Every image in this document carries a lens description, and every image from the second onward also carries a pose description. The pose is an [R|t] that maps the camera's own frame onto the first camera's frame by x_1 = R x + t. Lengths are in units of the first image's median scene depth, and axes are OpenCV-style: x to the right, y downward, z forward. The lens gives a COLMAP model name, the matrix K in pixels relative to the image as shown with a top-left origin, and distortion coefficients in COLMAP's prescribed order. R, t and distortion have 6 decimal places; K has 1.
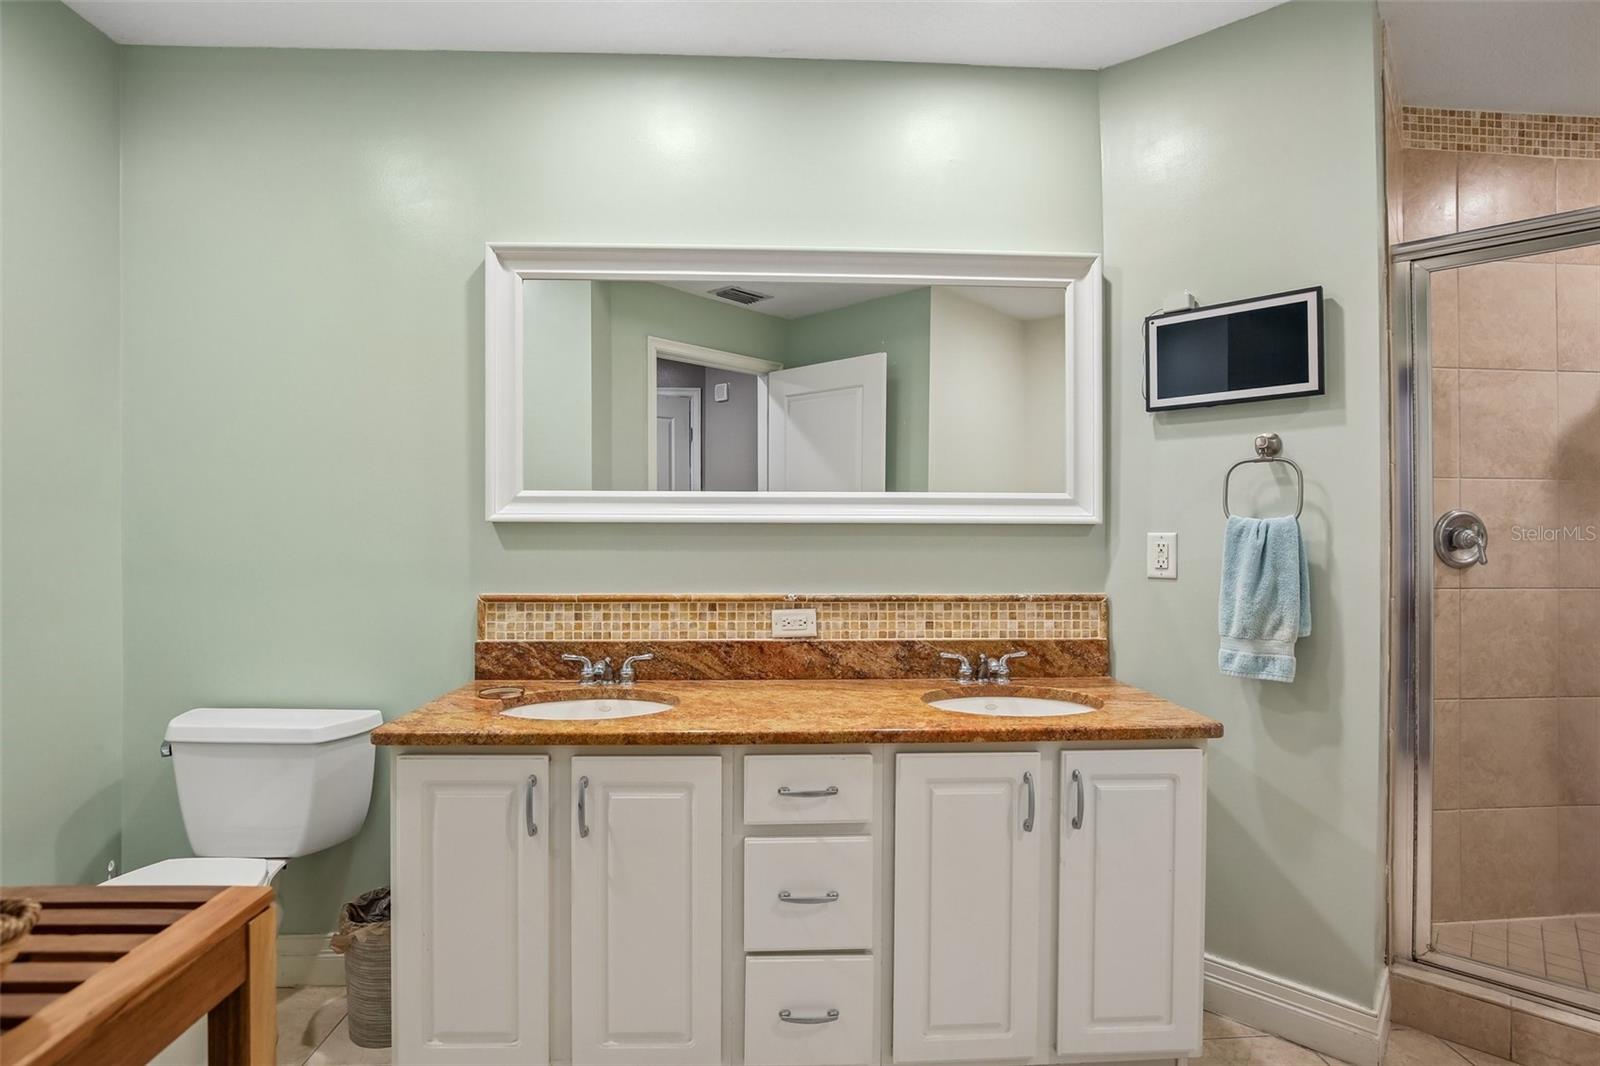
lens RADIAL K [[783.8, 0, 800.0], [0, 783.8, 533.0], [0, 0, 1]] dist [-0.001928, 0.000129]
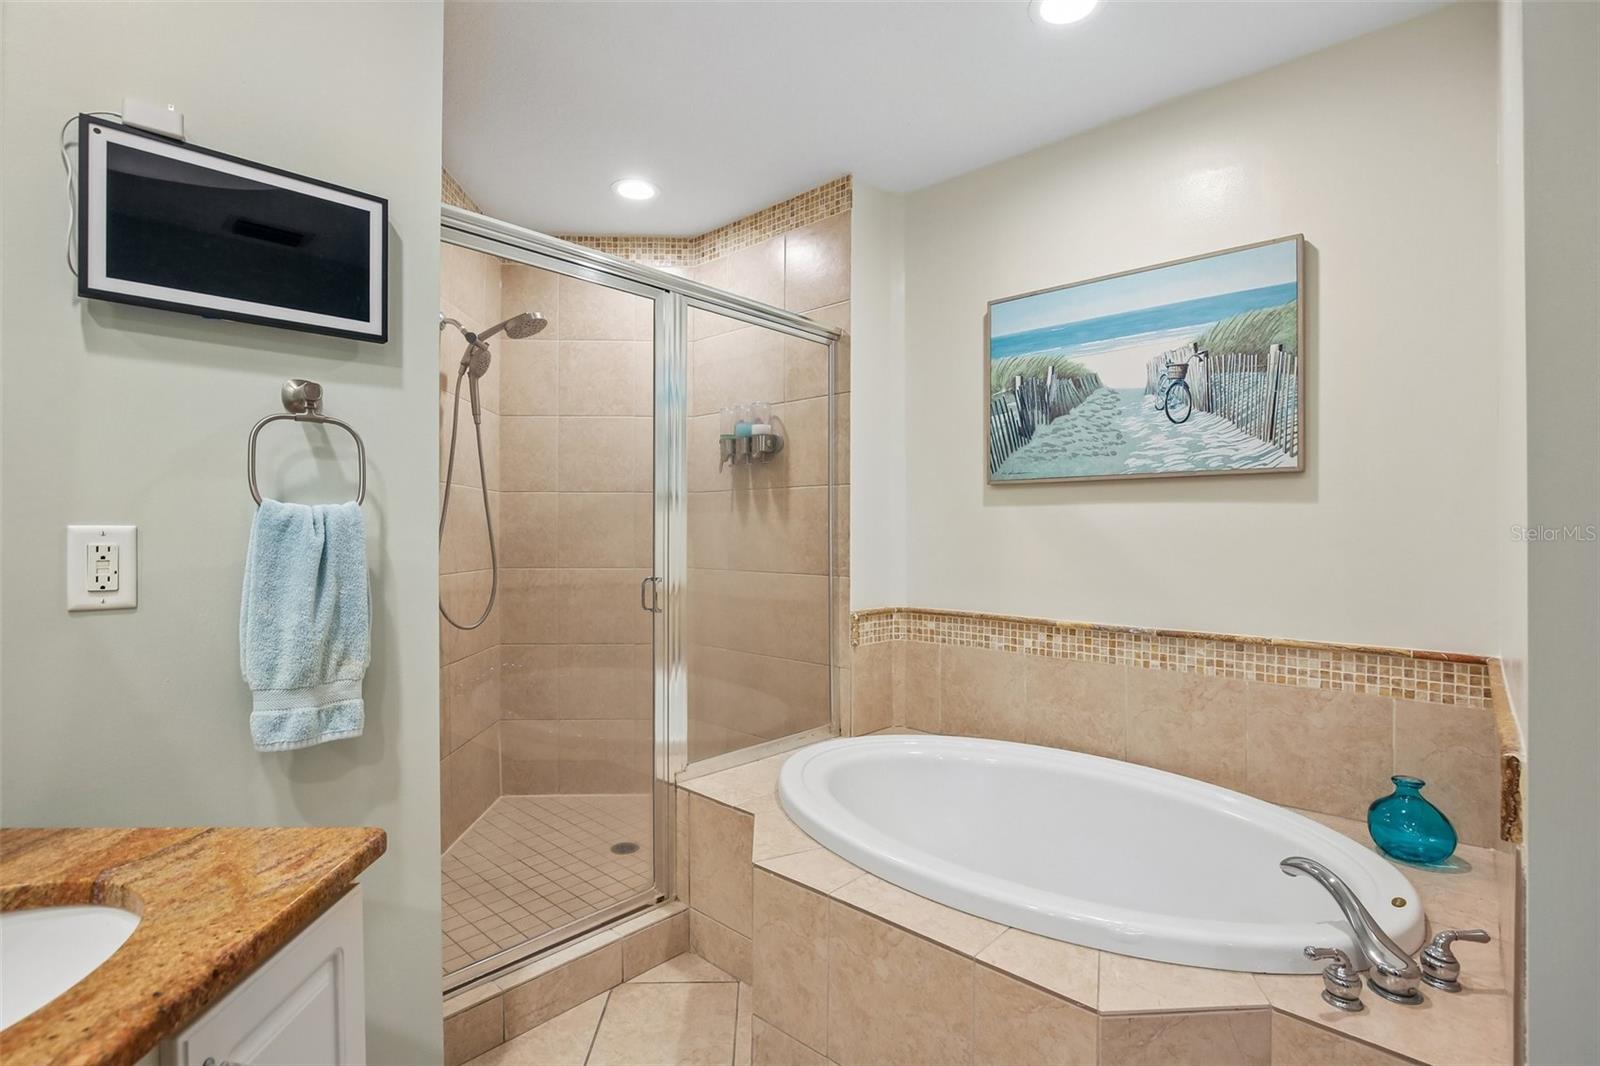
lens RADIAL K [[753.7, 0, 800.0], [0, 753.7, 533.0], [0, 0, 1]] dist [-0.024829, 0.000362]
pose [[0.000051, -0.007392, 0.999973, -0.053452], [-0.003790, 0.999965, 0.007393, -0.000696], [-0.999993, -0.003790, 0.000023, 0.579854]]
